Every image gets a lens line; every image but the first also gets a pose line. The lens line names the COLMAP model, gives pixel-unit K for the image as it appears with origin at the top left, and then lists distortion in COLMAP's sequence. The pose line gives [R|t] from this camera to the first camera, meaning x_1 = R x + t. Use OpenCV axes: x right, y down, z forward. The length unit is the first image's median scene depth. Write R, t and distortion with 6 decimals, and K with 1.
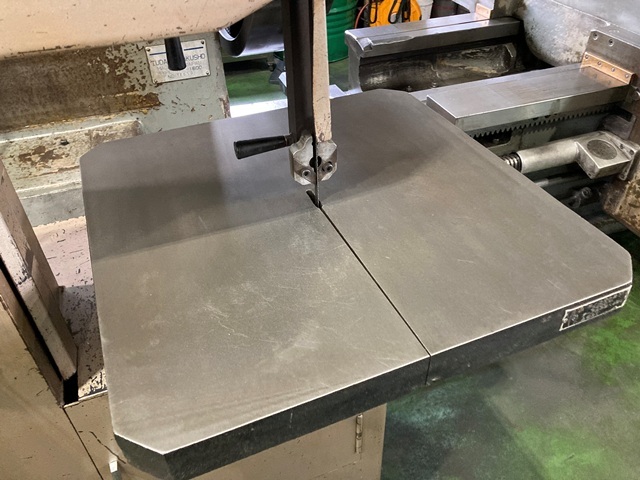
lens RADIAL K [[523.4, 0, 319.4], [0, 523.4, 243.2], [0, 0, 1]] dist [0.035442, -0.041011]
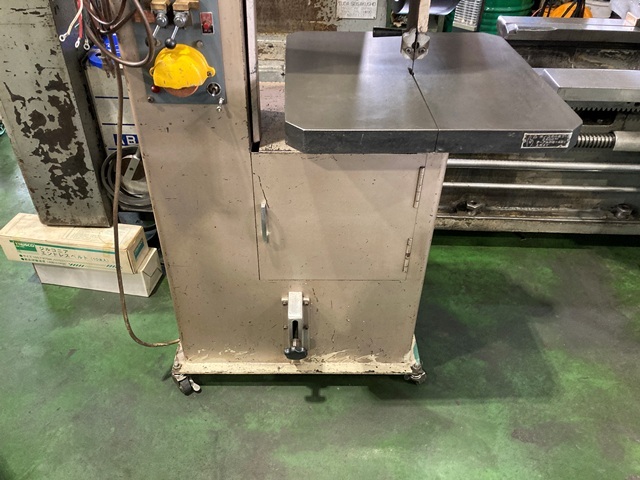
lens RADIAL K [[523.4, 0, 317.4], [0, 523.4, 238.3], [0, 0, 1]] dist [0.035442, -0.041011]
pose [[0.936348, 0.248857, -0.247633, 0.141263], [-0.250903, 0.967720, 0.023791, 0.255091], [0.245560, 0.039856, 0.968562, -0.378930]]
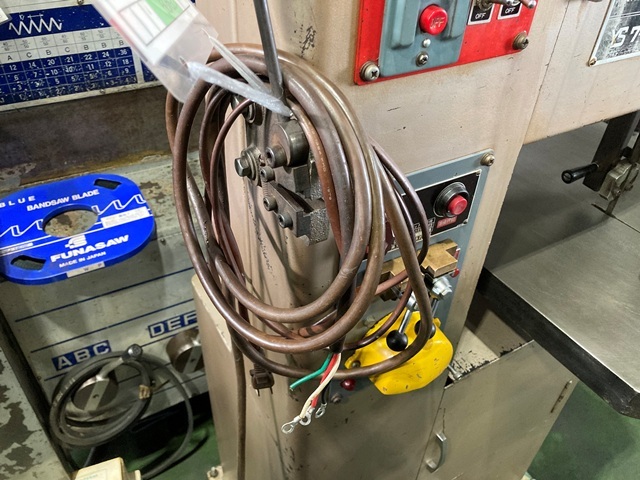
lens RADIAL K [[523.4, 0, 314.8], [0, 523.4, 241.8], [0, 0, 1]] dist [0.035442, -0.041011]
pose [[0.986786, -0.051829, 0.153518, -0.486702], [0.048974, 0.998551, 0.022324, -0.039445], [-0.154452, -0.014511, 0.987894, -0.087820]]
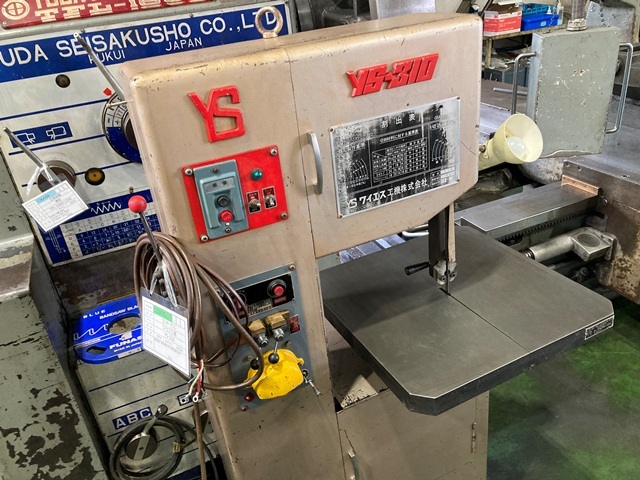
lens RADIAL K [[523.4, 0, 320.5], [0, 523.4, 239.0], [0, 0, 1]] dist [0.035442, -0.041011]
pose [[0.994248, -0.106538, 0.010998, -0.252129], [0.106538, 0.973225, -0.203671, 0.039146], [0.010995, 0.203671, 0.978978, -0.508191]]
